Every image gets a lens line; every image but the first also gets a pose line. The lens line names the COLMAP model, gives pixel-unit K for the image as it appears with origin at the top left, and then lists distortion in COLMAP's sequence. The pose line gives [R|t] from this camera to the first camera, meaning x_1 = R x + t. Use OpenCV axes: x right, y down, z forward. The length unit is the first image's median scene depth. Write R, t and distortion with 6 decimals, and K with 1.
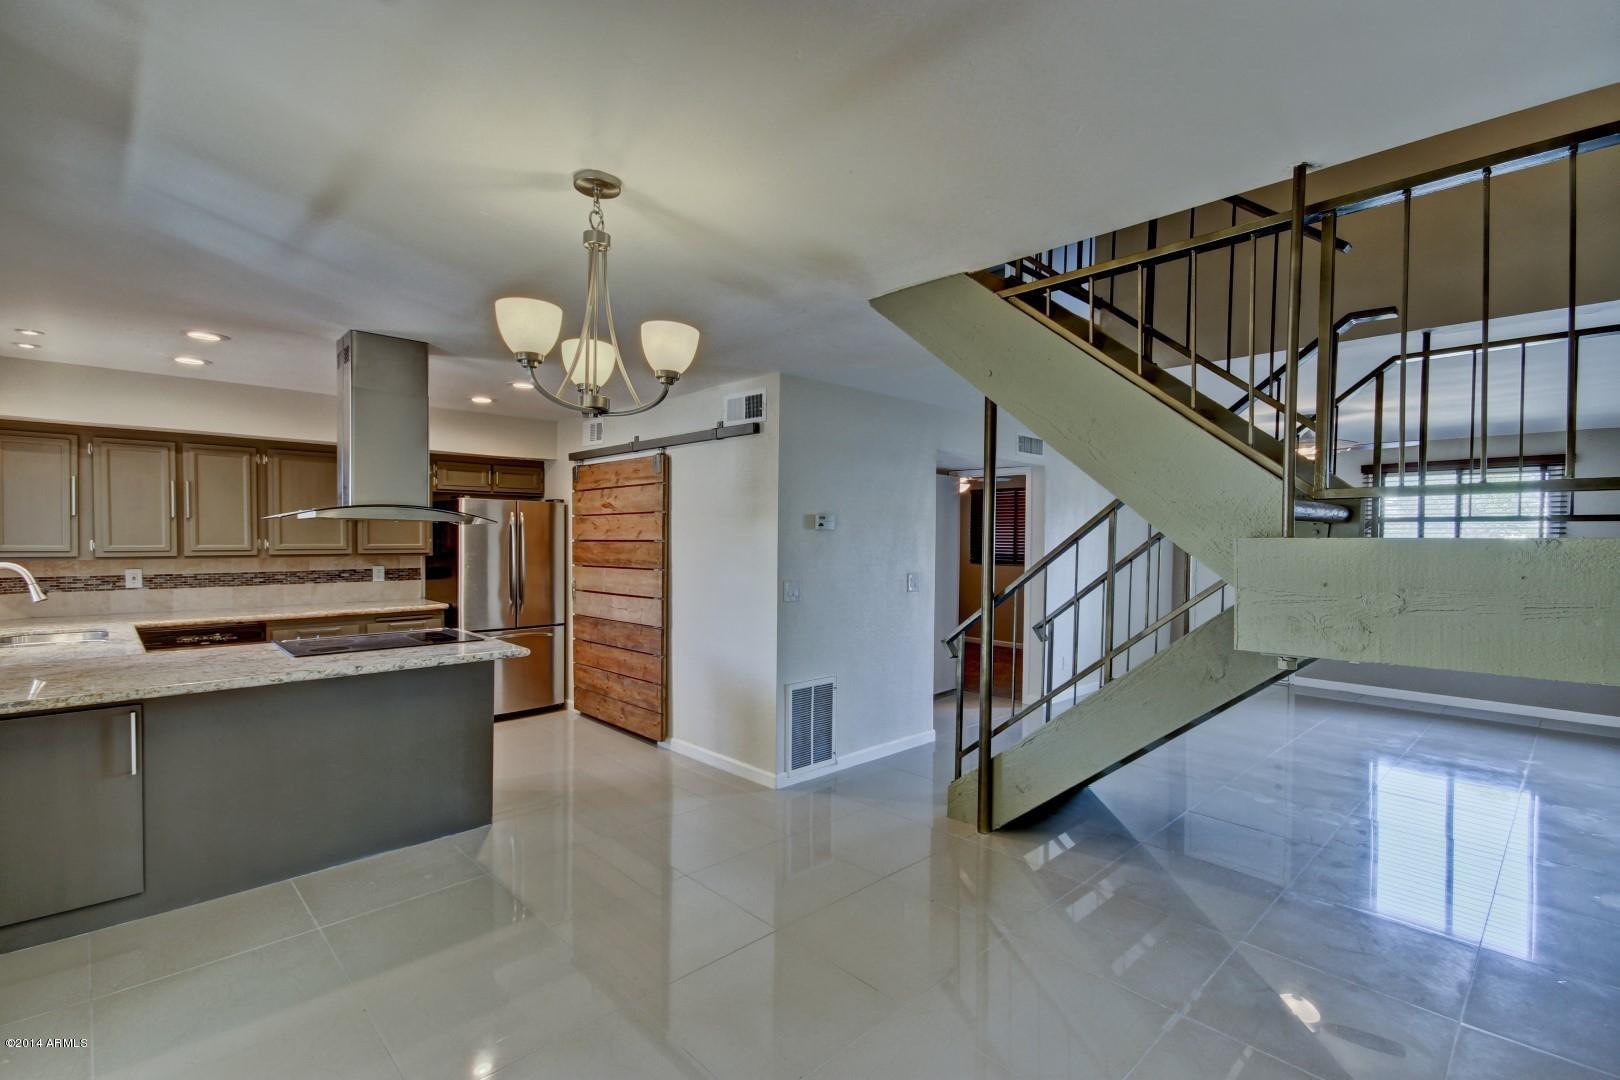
lens RADIAL K [[726.4, 0, 815.4], [0, 726.4, 543.1], [0, 0, 1]] dist [0.004016, 0.000019]
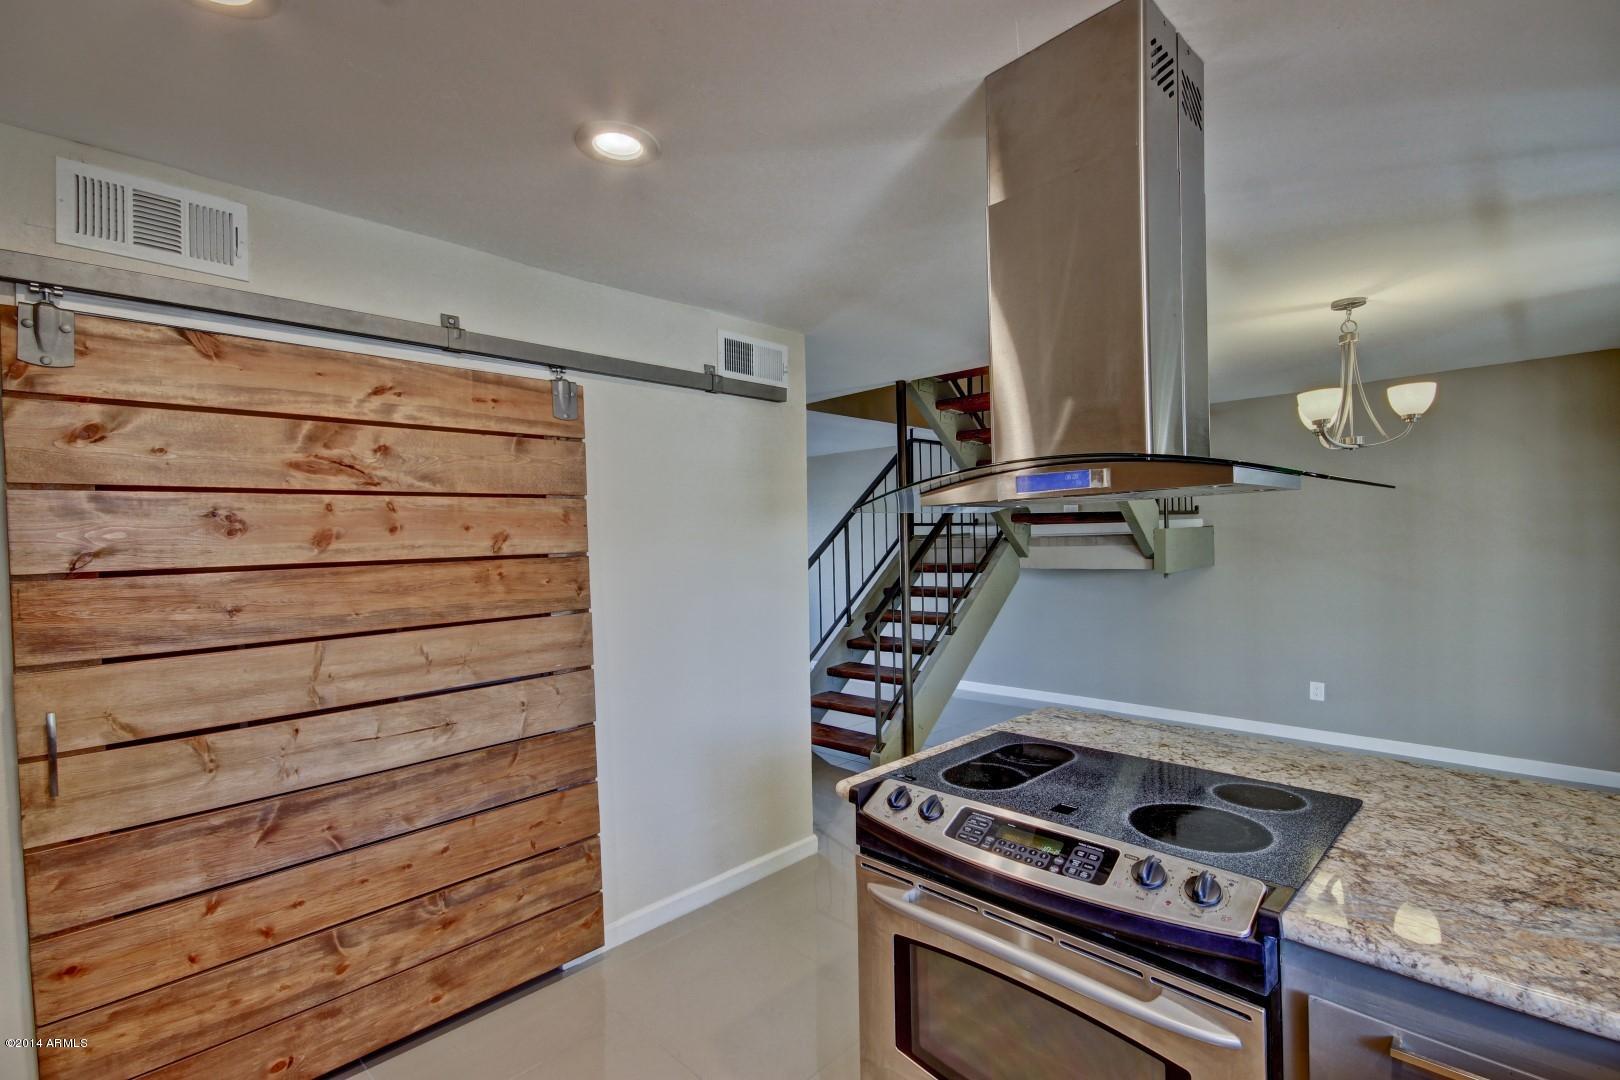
lens RADIAL K [[726.4, 0, 809.2], [0, 726.4, 536.9], [0, 0, 1]] dist [0.004016, 0.000019]
pose [[-0.017911, -0.002424, 0.999837, -0.722581], [0.037740, 0.999283, 0.003099, -0.010173], [-0.999127, 0.037789, -0.017806, 0.848868]]
